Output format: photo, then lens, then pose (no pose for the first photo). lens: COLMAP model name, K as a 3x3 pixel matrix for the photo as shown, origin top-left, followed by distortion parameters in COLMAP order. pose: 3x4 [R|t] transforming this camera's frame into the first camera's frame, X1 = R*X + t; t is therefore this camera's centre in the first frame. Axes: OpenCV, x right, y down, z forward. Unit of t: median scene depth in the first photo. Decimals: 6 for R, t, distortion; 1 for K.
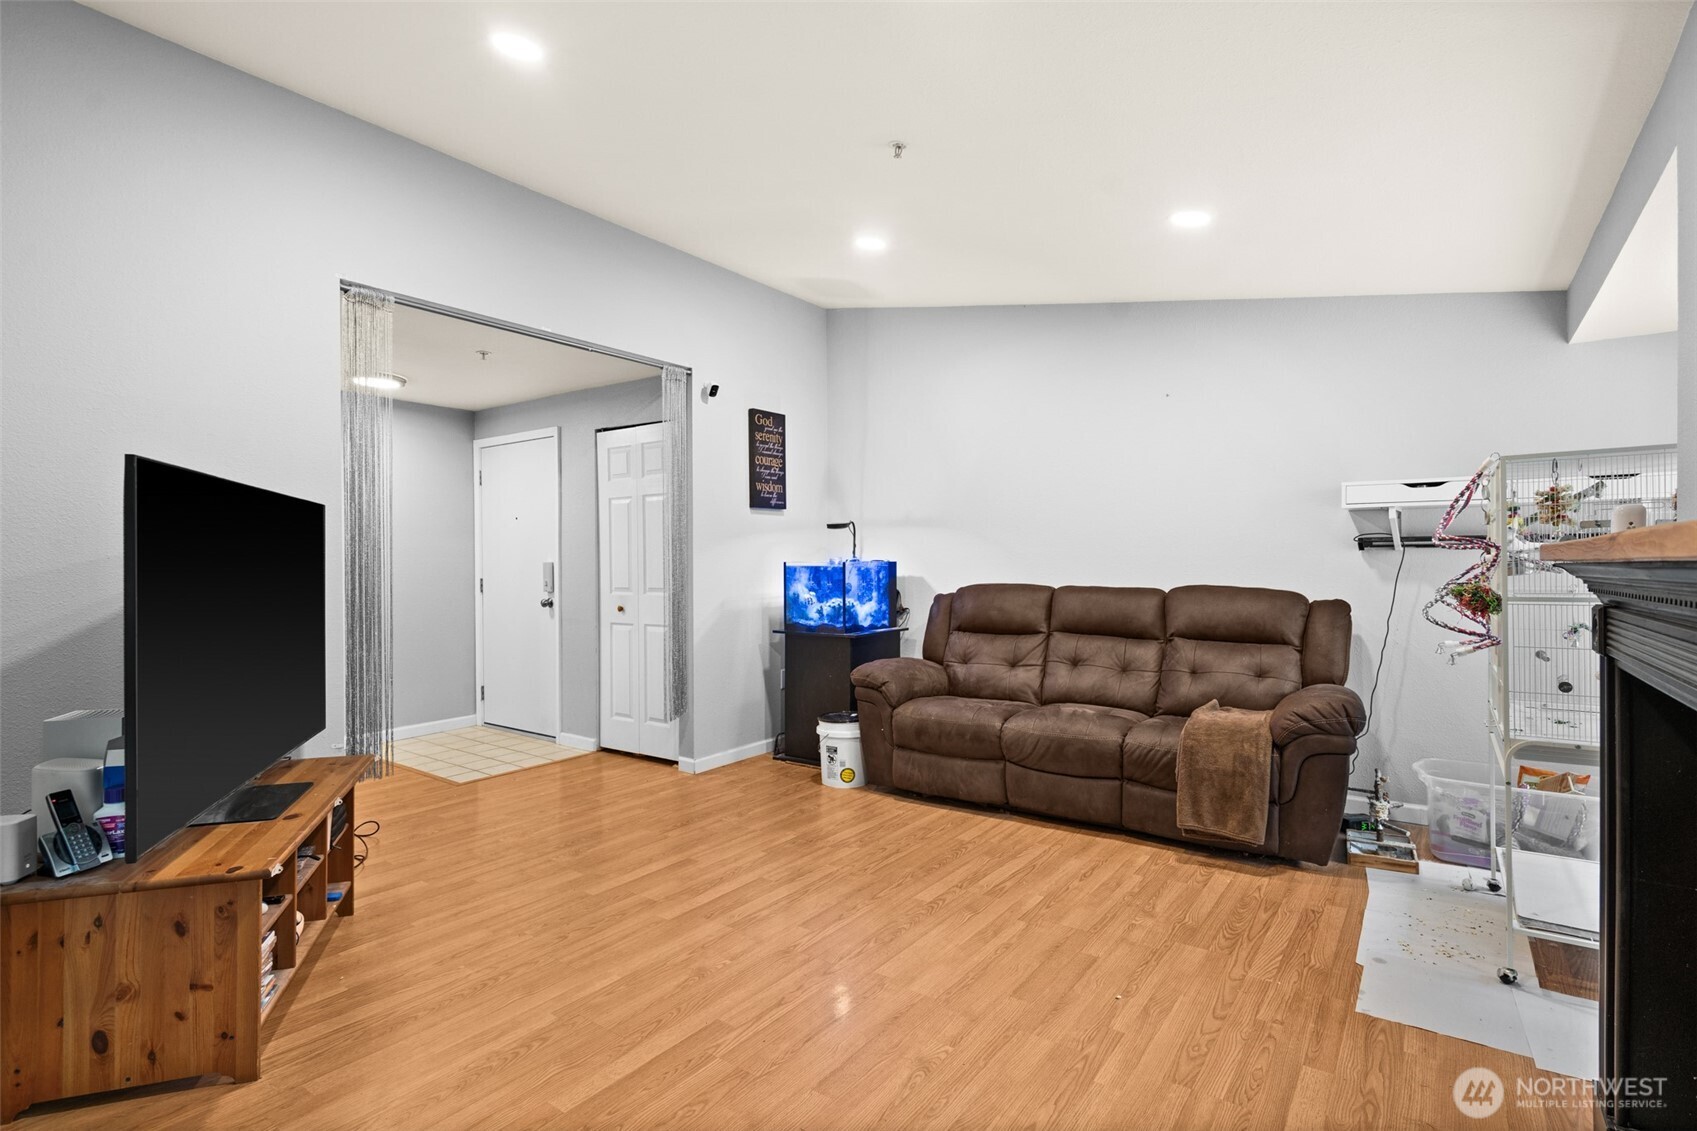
lens RADIAL K [[830.7, 0, 846.4], [0, 830.7, 567.0], [0, 0, 1]] dist [-0.003495, 0.000389]
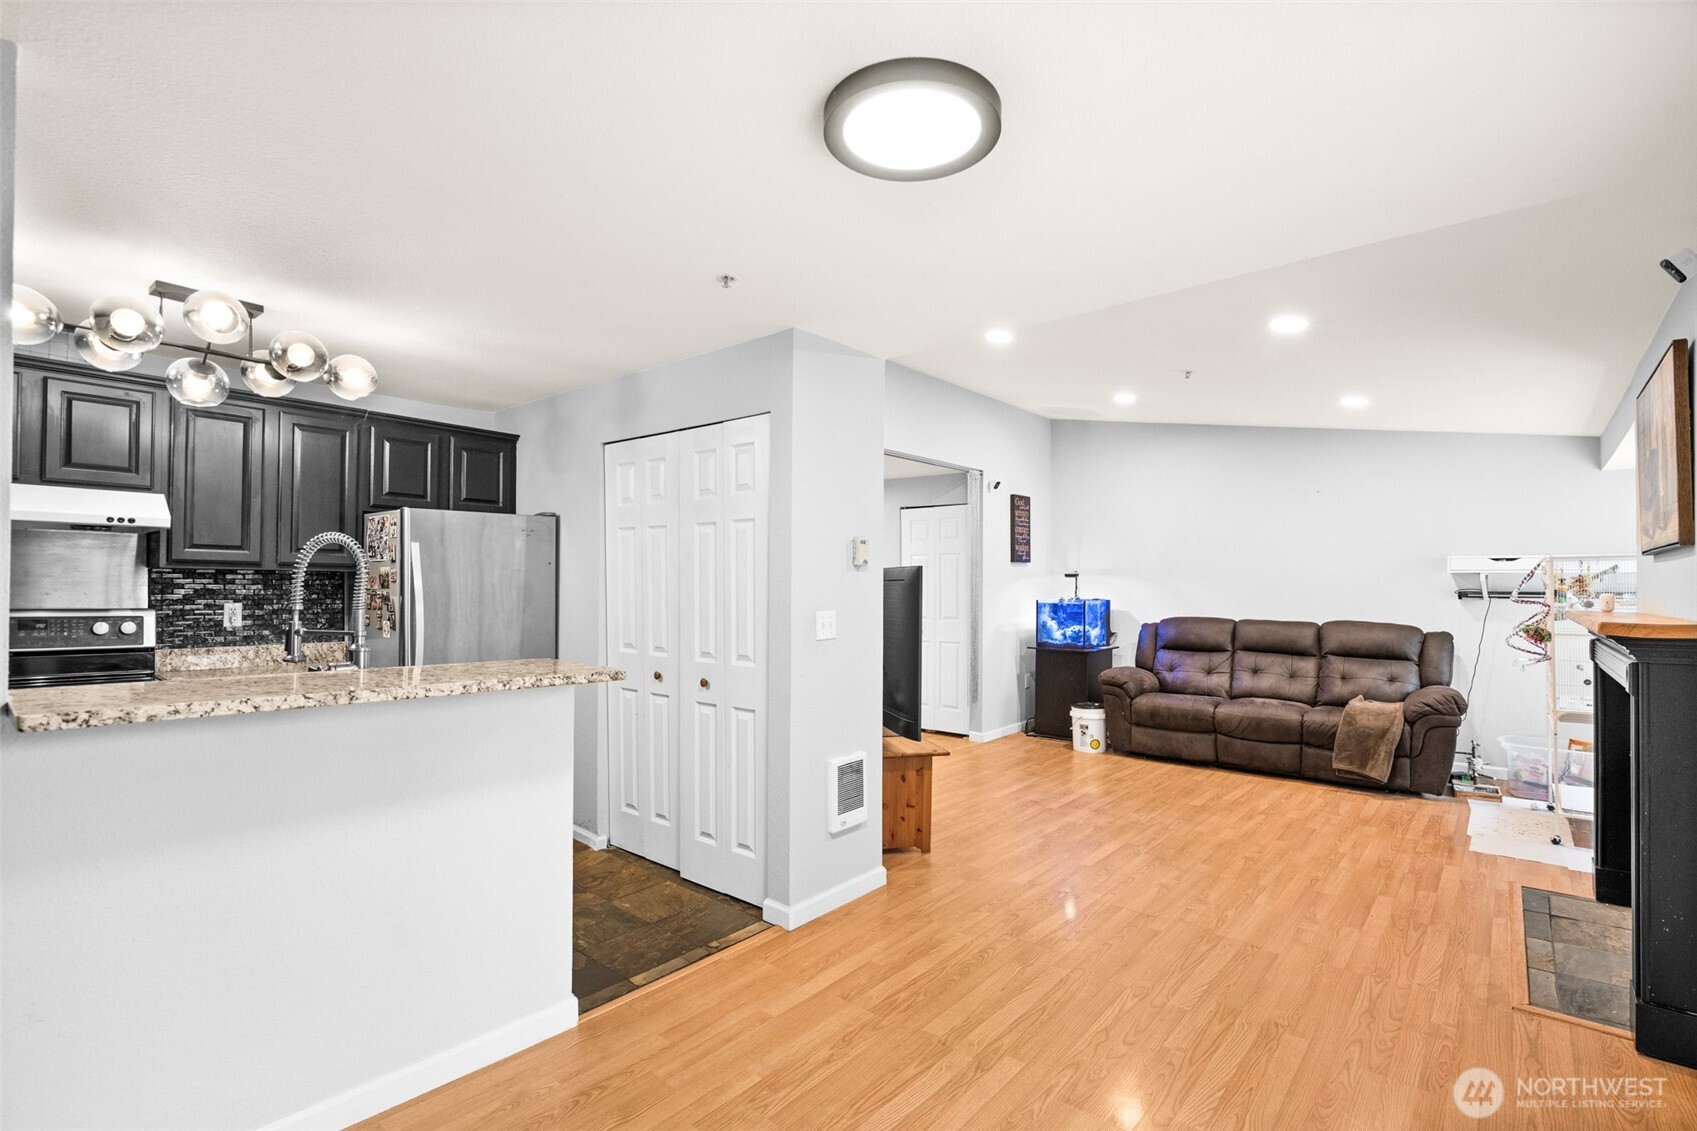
lens RADIAL K [[784.1, 0, 852.3], [0, 784.1, 576.0], [0, 0, 1]] dist [-0.007304, 0.002664]
pose [[0.996645, 0.007483, -0.081507, -0.340460], [-0.008820, 0.999832, -0.016064, -0.027352], [0.081373, 0.016729, 0.996543, -0.473408]]
